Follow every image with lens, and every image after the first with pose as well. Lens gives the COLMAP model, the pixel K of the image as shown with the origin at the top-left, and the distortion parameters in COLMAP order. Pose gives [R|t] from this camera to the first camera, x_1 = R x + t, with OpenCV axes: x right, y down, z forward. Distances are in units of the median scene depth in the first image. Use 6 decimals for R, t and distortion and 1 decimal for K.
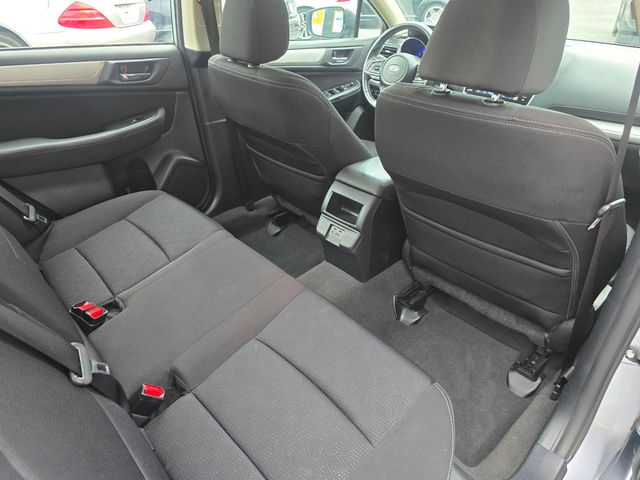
lens RADIAL K [[420.9, 0, 319.9], [0, 420.9, 222.0], [0, 0, 1]] dist [0.064807, -0.084133]
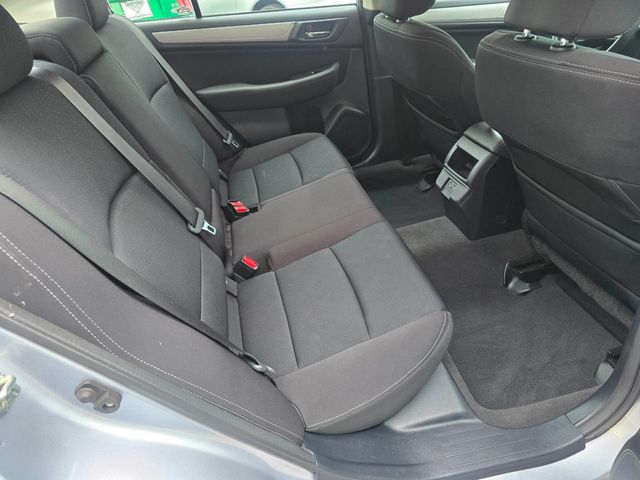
lens RADIAL K [[420.9, 0, 319.9], [0, 420.9, 222.0], [0, 0, 1]] dist [0.064807, -0.084133]
pose [[0.865120, 0.190760, -0.463873, 0.247424], [-0.157713, 0.981401, 0.109451, 0.046822], [0.476125, -0.021530, 0.879114, -0.060251]]
